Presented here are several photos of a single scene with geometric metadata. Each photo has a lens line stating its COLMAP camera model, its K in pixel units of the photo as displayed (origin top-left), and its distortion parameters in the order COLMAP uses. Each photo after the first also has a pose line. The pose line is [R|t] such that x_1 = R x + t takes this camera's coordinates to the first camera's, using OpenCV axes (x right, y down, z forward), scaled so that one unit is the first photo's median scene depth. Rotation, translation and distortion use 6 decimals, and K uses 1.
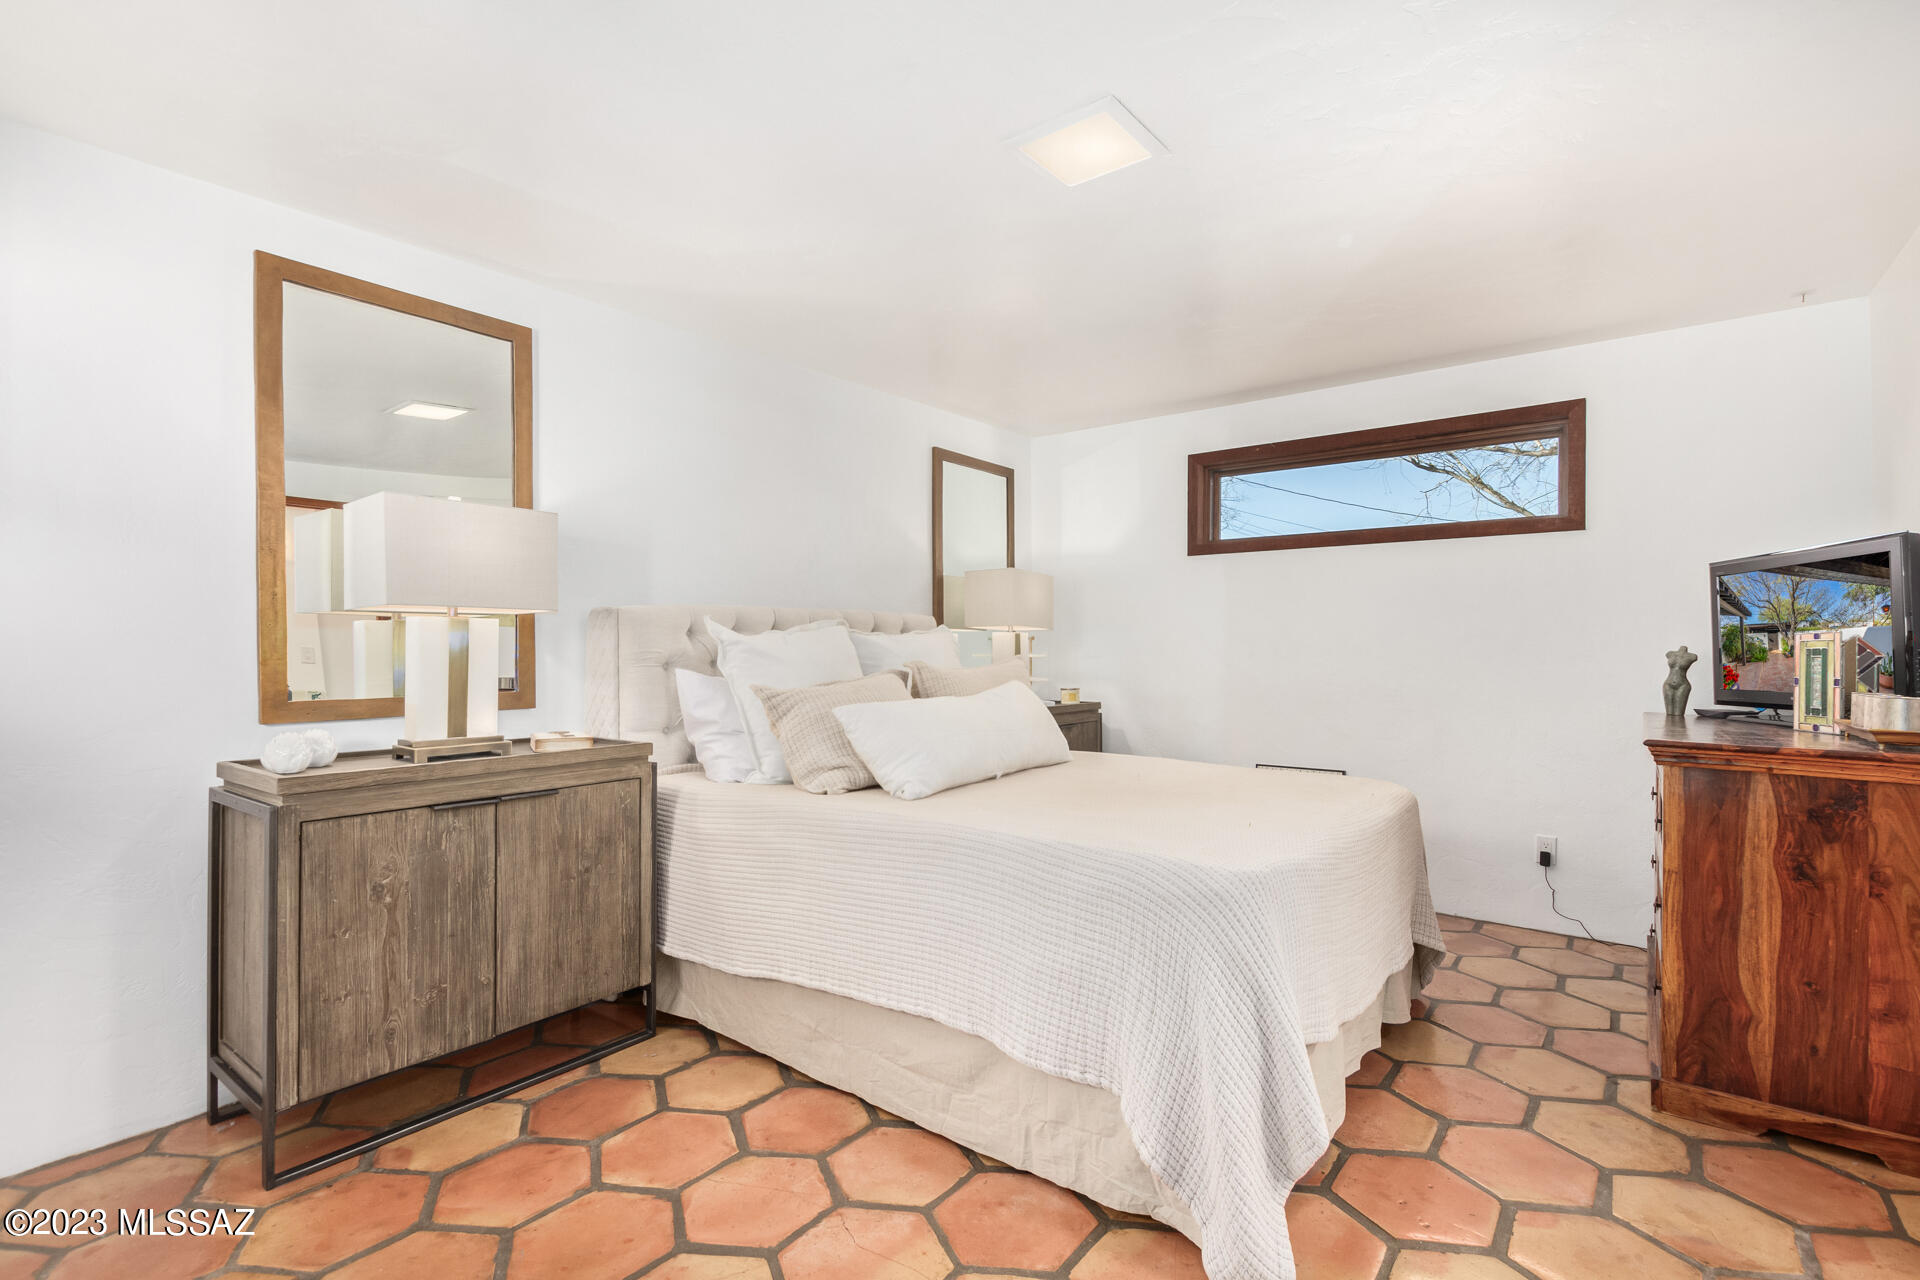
lens RADIAL K [[891.2, 0, 963.9], [0, 891.2, 649.2], [0, 0, 1]] dist [0.004486, -0.000021]
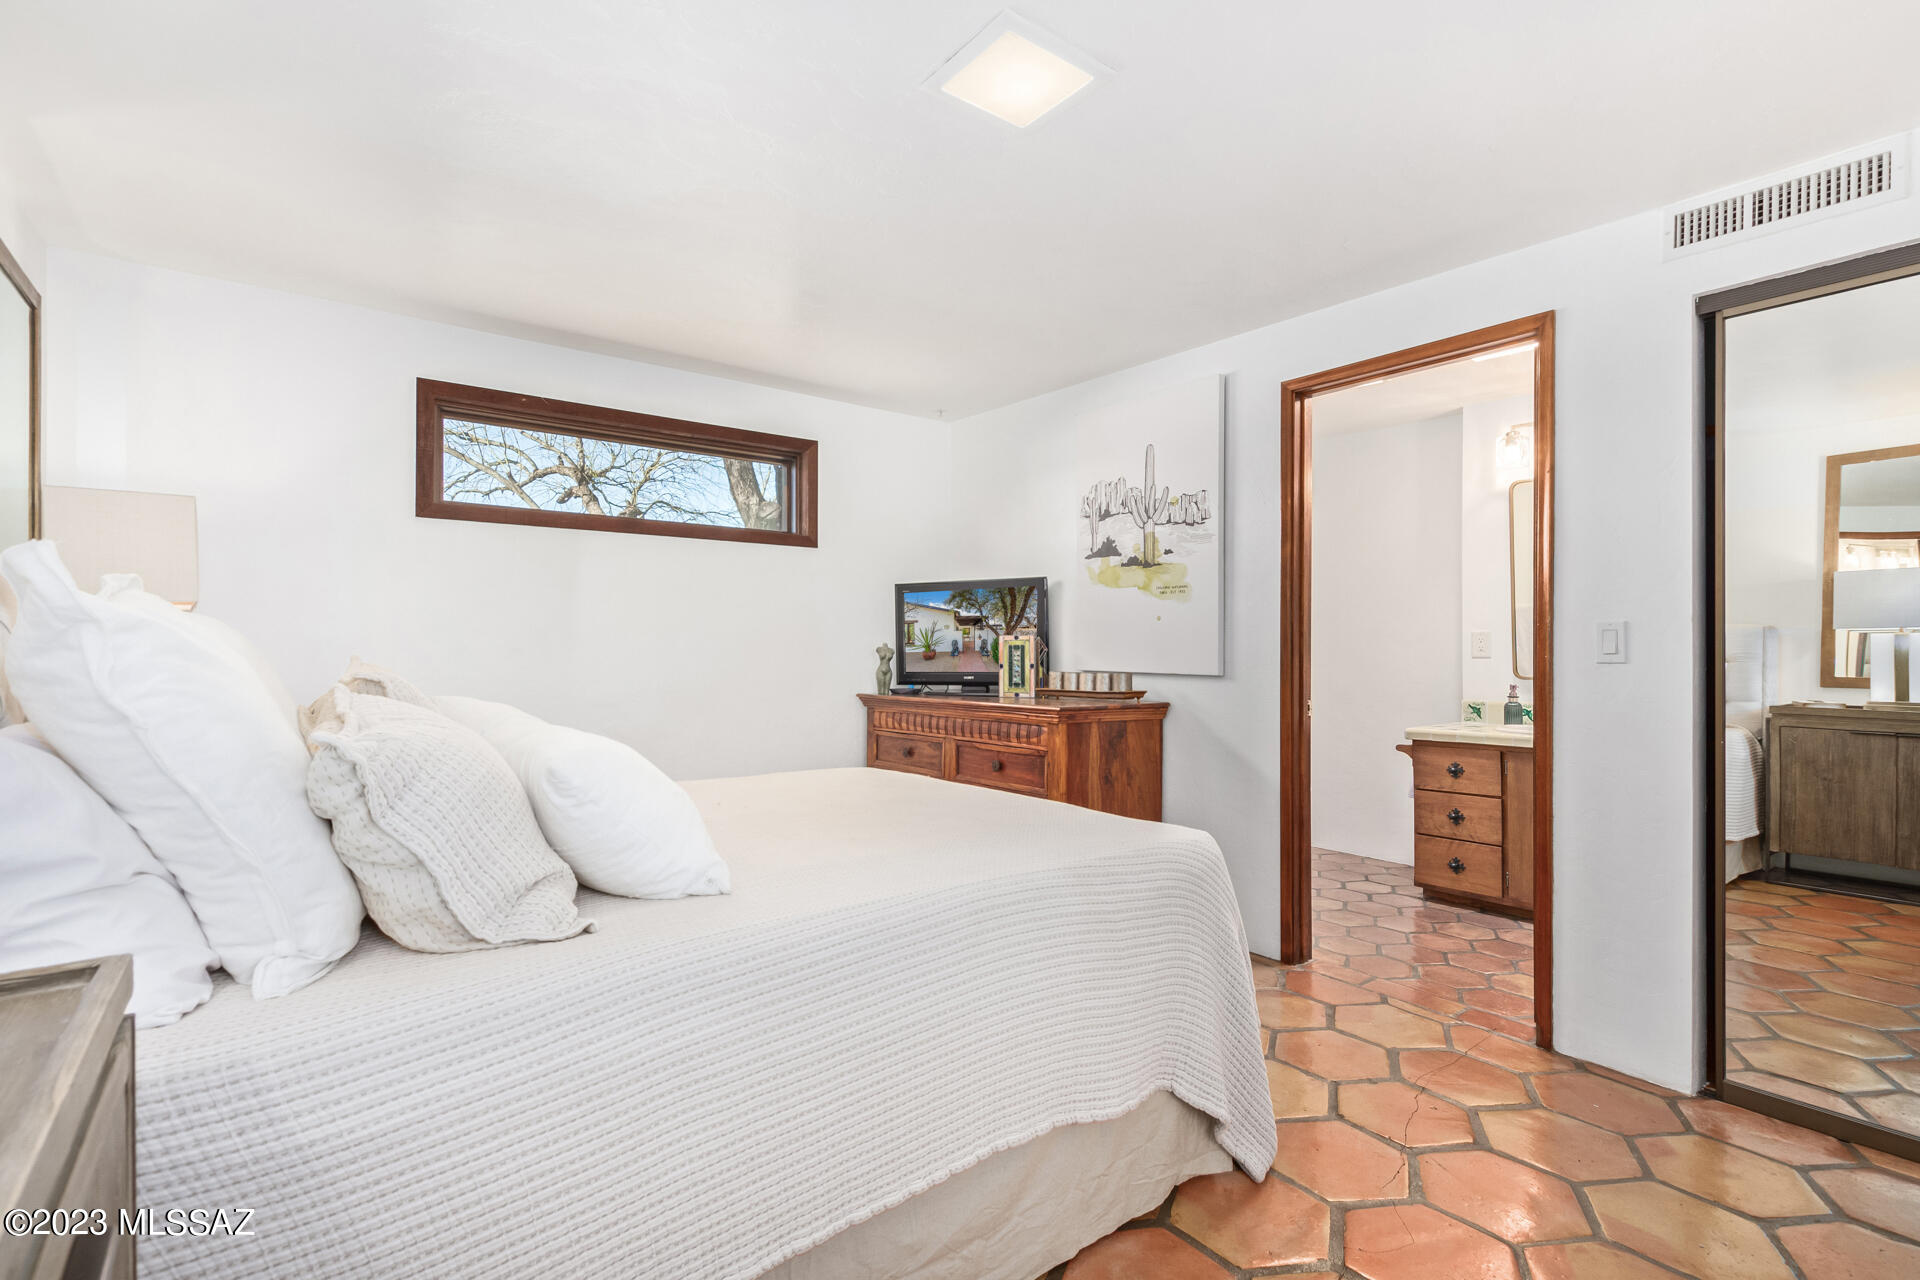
lens RADIAL K [[891.2, 0, 960.2], [0, 891.2, 650.9], [0, 0, 1]] dist [0.004486, -0.000021]
pose [[0.255286, -0.000995, 0.966865, -0.603126], [0.000409, 0.999999, 0.000921, 0.007795], [-0.966866, 0.000160, 0.255286, 0.686434]]
